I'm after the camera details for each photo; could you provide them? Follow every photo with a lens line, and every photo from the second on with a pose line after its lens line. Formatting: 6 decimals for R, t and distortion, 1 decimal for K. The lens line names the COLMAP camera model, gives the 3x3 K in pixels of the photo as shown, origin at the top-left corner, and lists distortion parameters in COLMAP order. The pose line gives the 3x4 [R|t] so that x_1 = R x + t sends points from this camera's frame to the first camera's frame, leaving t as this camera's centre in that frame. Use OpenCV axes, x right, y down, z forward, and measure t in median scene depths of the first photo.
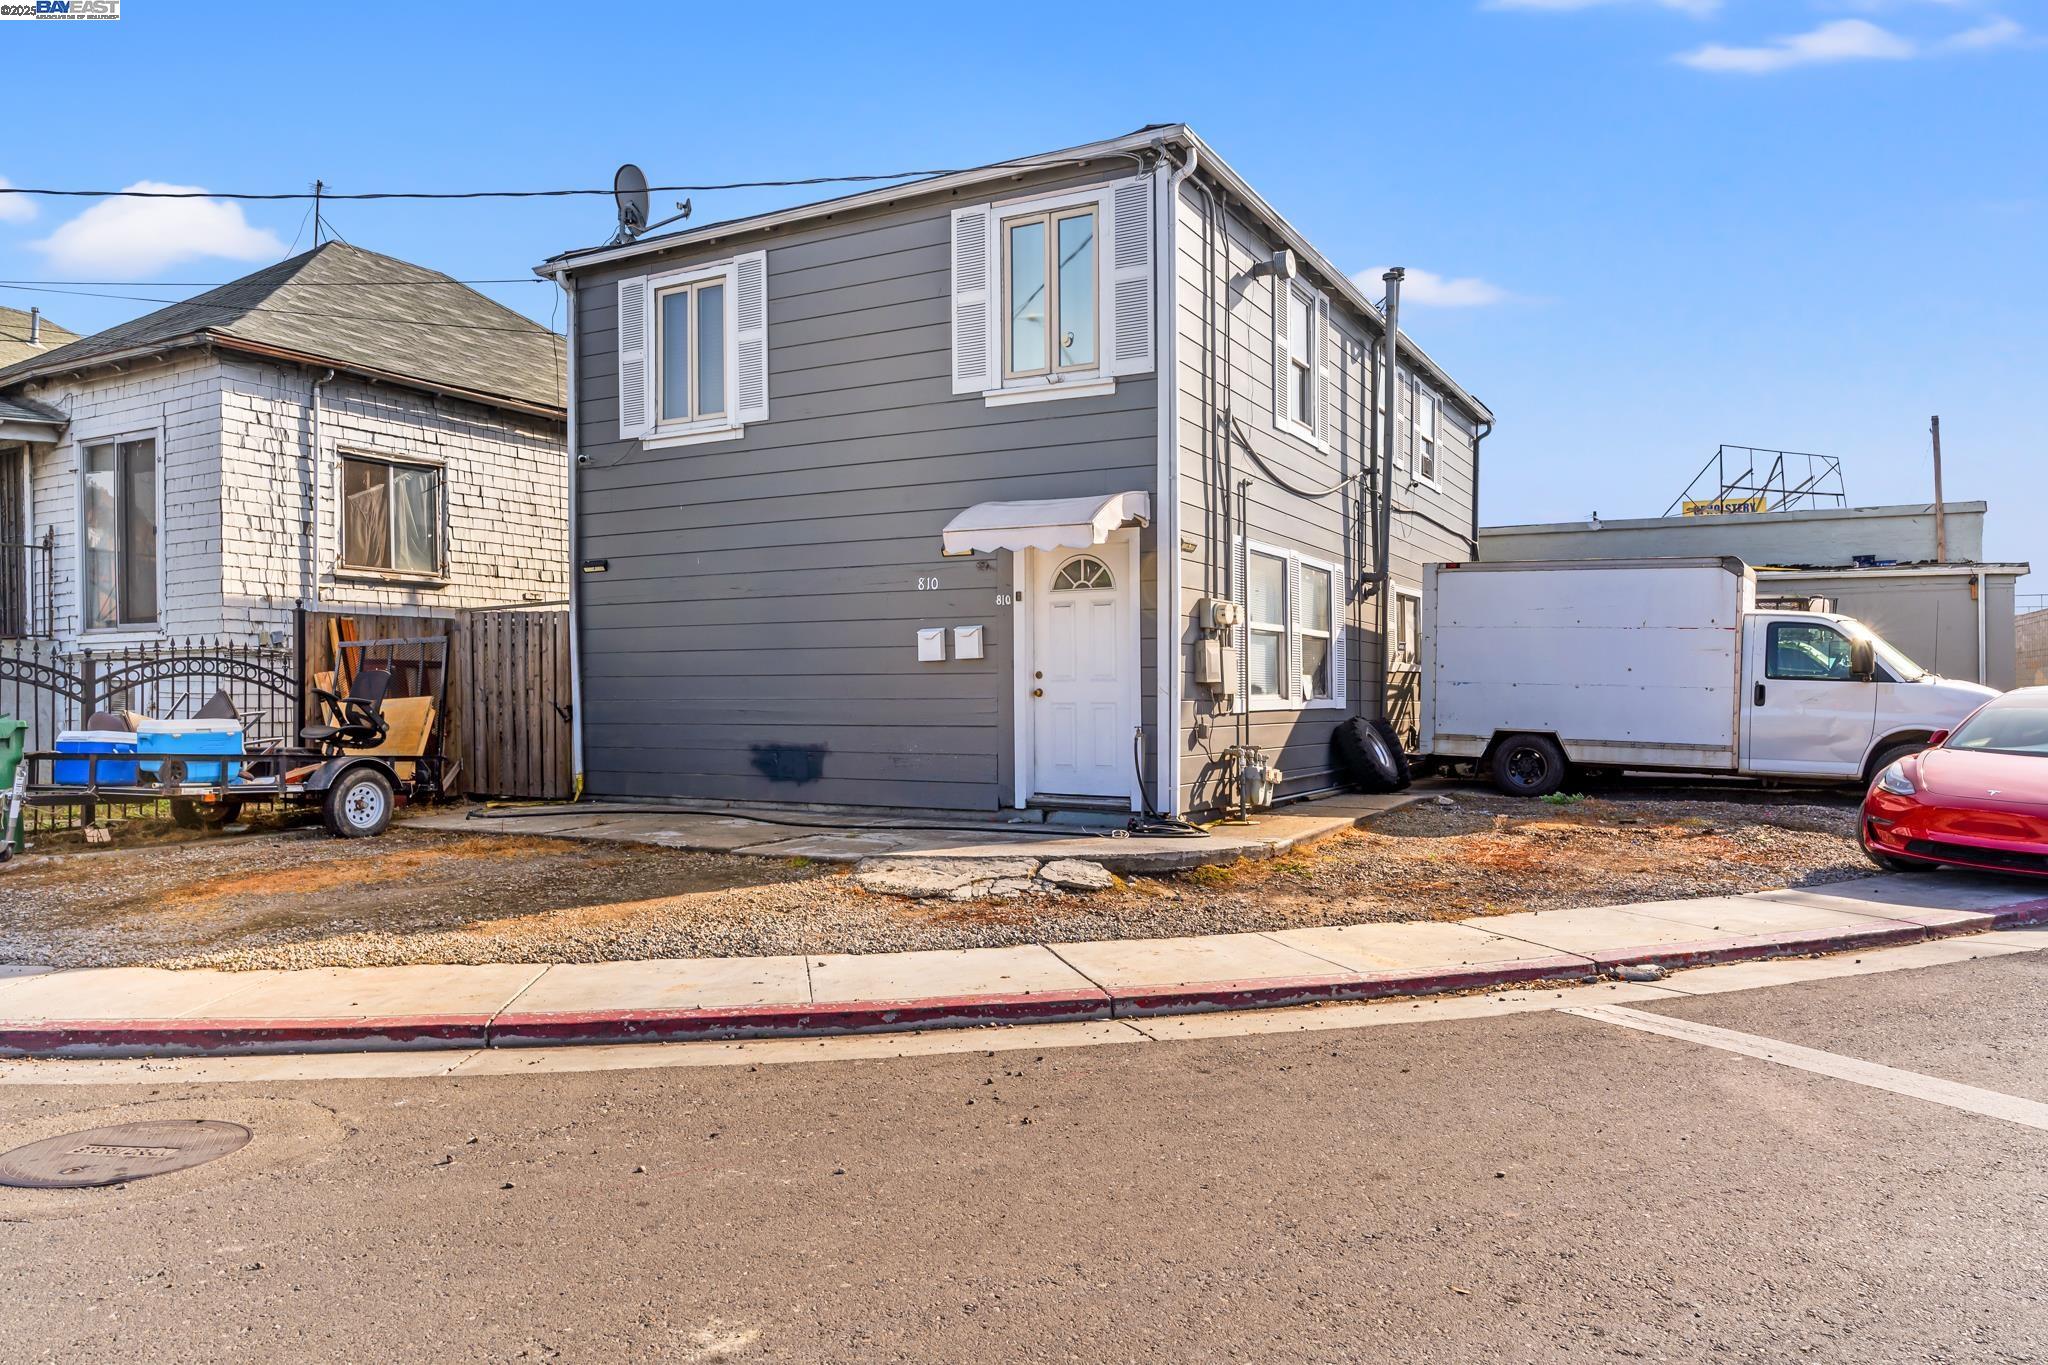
lens RADIAL K [[1387.5, 0, 1013.6], [0, 1387.5, 696.5], [0, 0, 1]] dist [-0.002928, 0.002488]
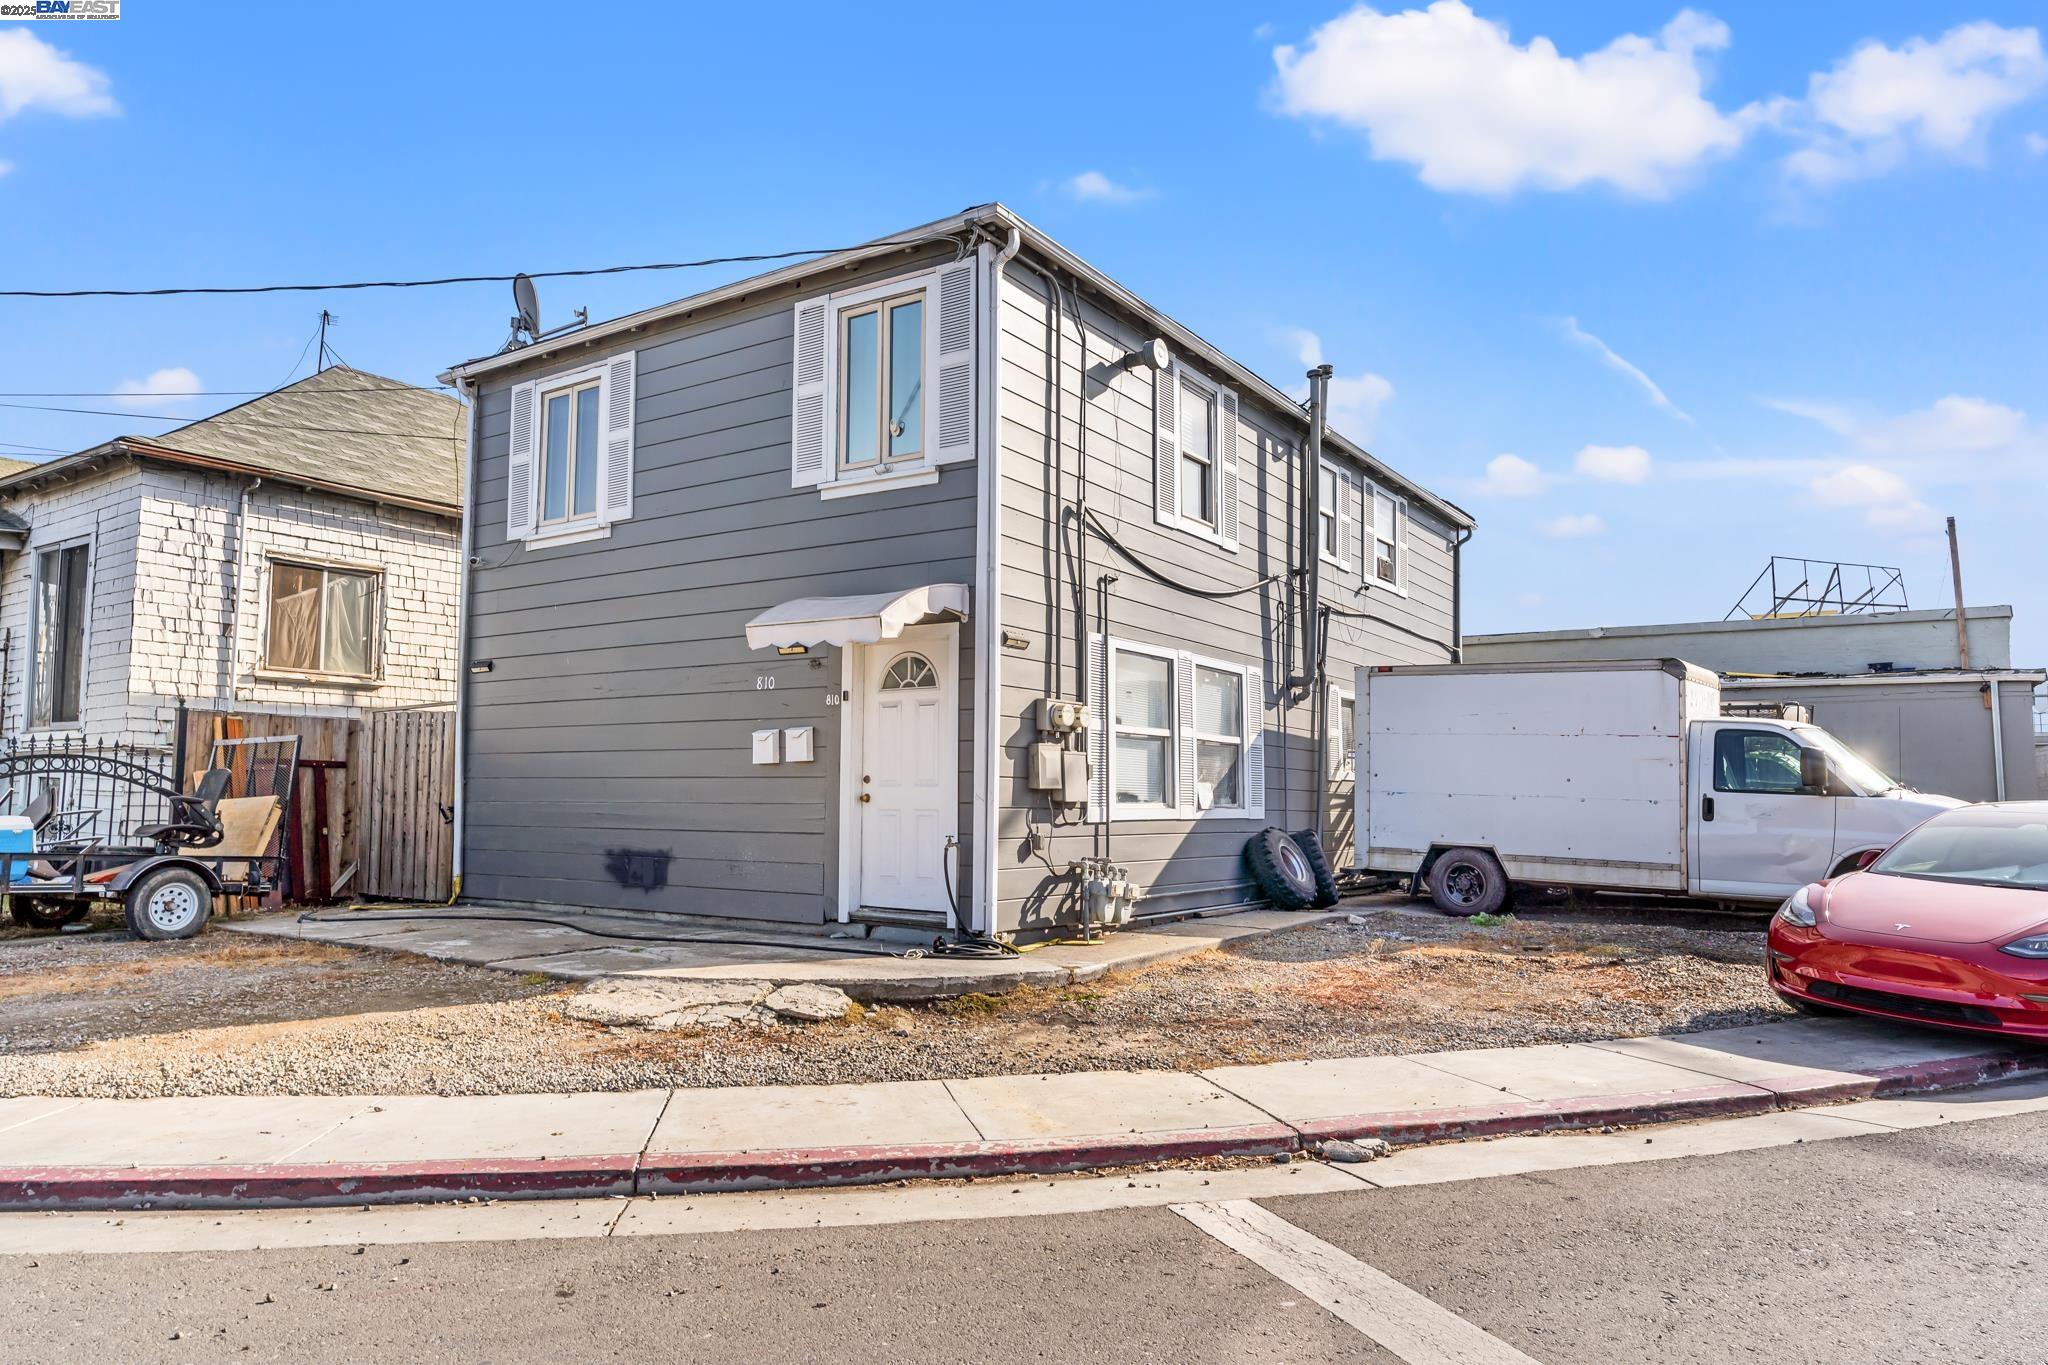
lens RADIAL K [[1306.9, 0, 1018.4], [0, 1306.9, 692.8], [0, 0, 1]] dist [-0.006369, 0.005145]
pose [[0.996254, 0.003192, -0.086422, 0.177625], [-0.010460, 0.996430, -0.083769, -0.000699], [0.085846, 0.084359, 0.992731, 0.111335]]
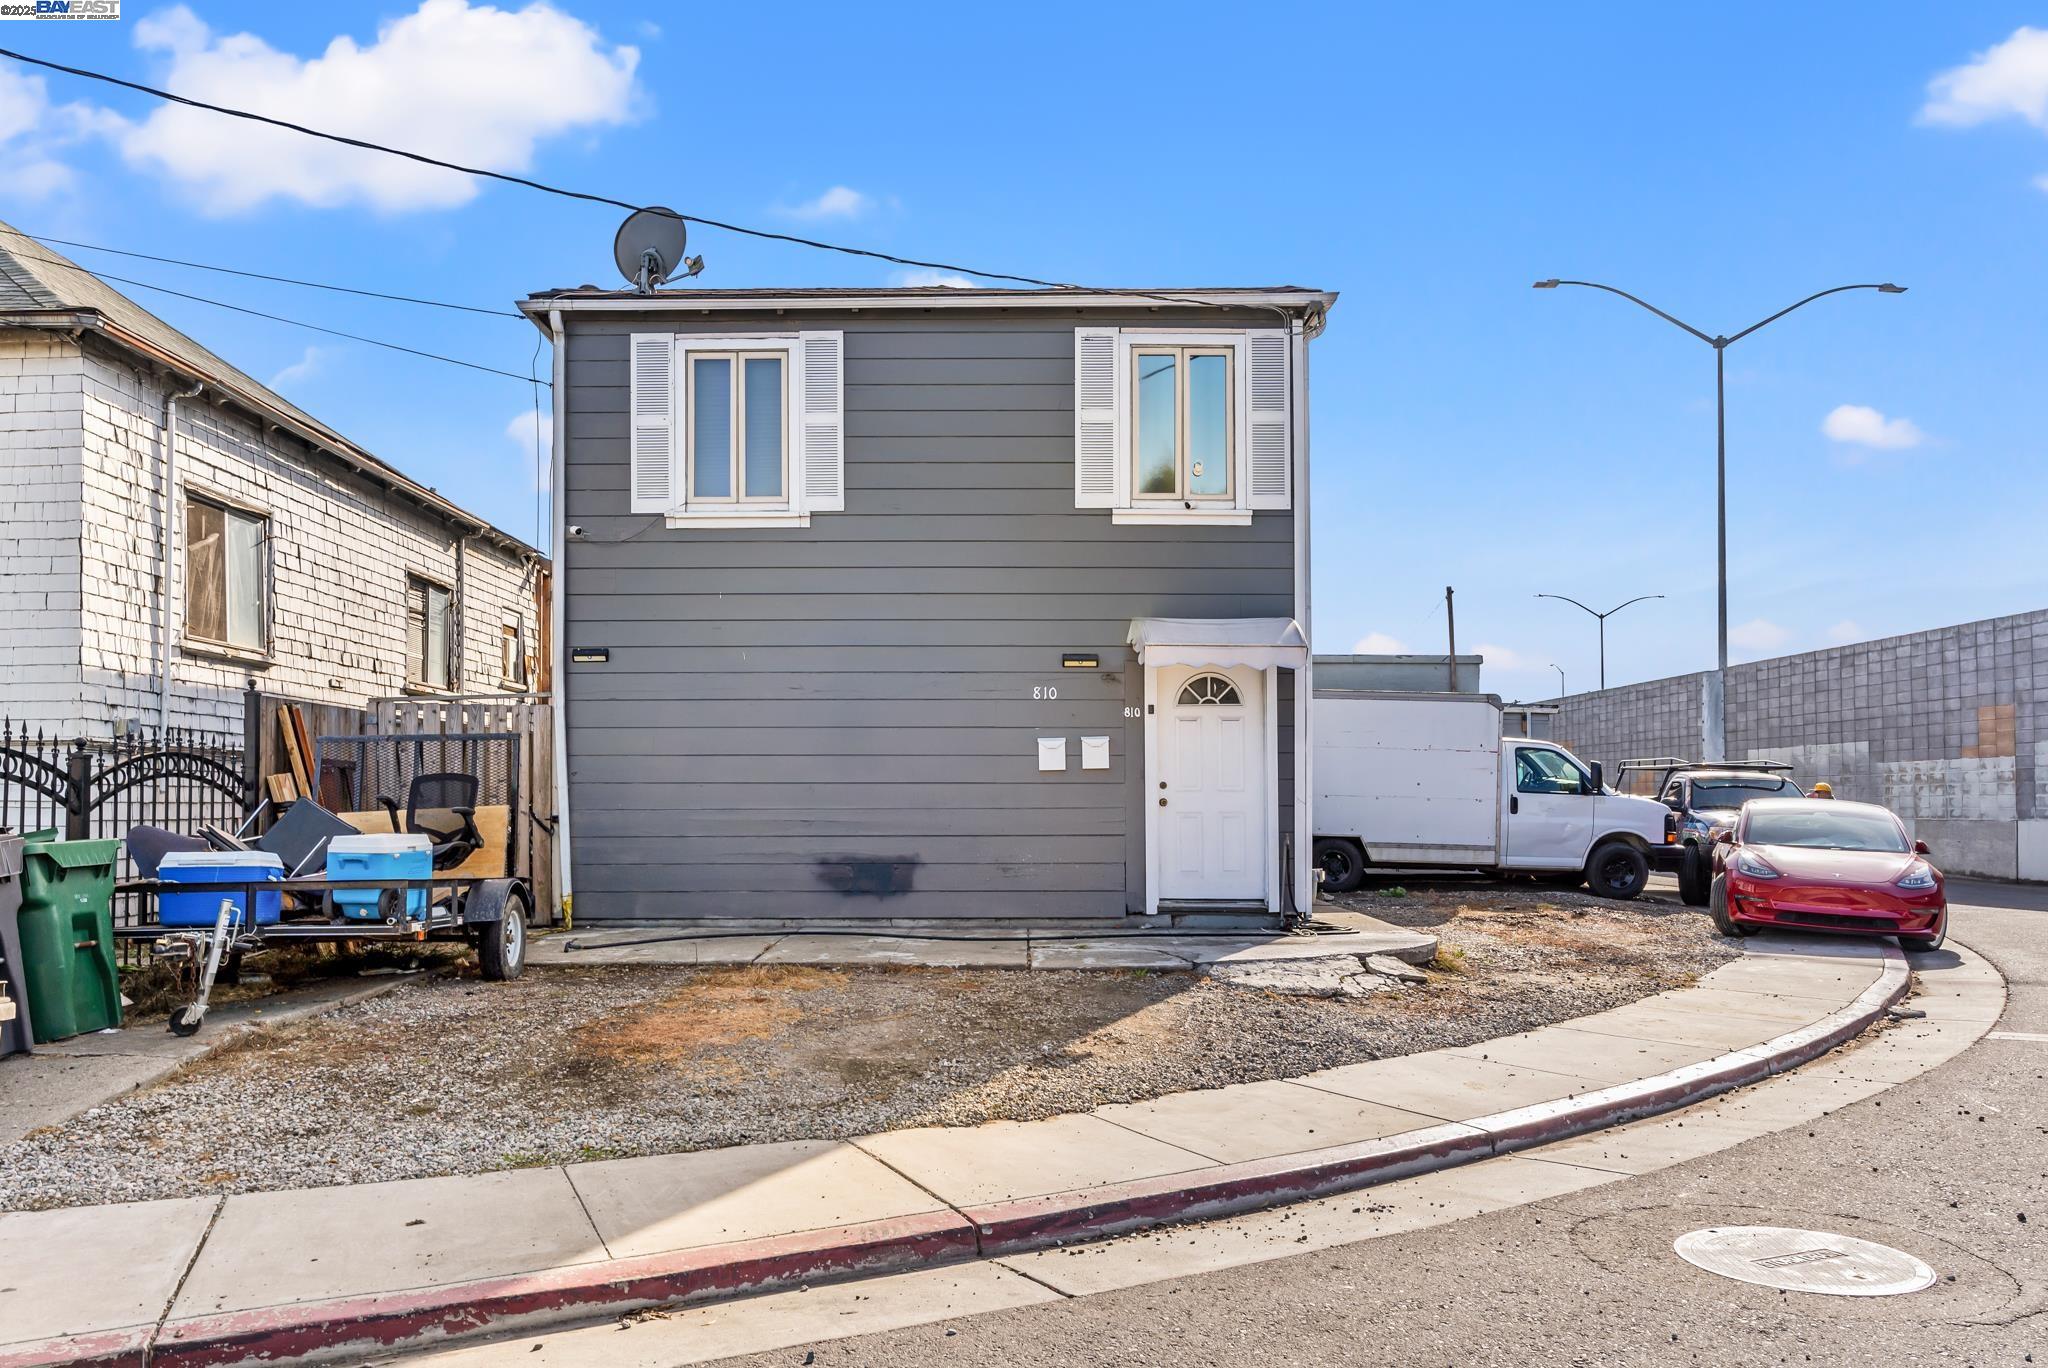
lens RADIAL K [[1391.1, 0, 995.8], [0, 1391.1, 775.2], [0, 0, 1]] dist [-0.002714, -0.002851]
pose [[0.879773, 0.011266, 0.475261, -0.531144], [-0.000522, 0.999741, -0.022732, 0.000731], [-0.475394, 0.019751, 0.879551, 0.126542]]
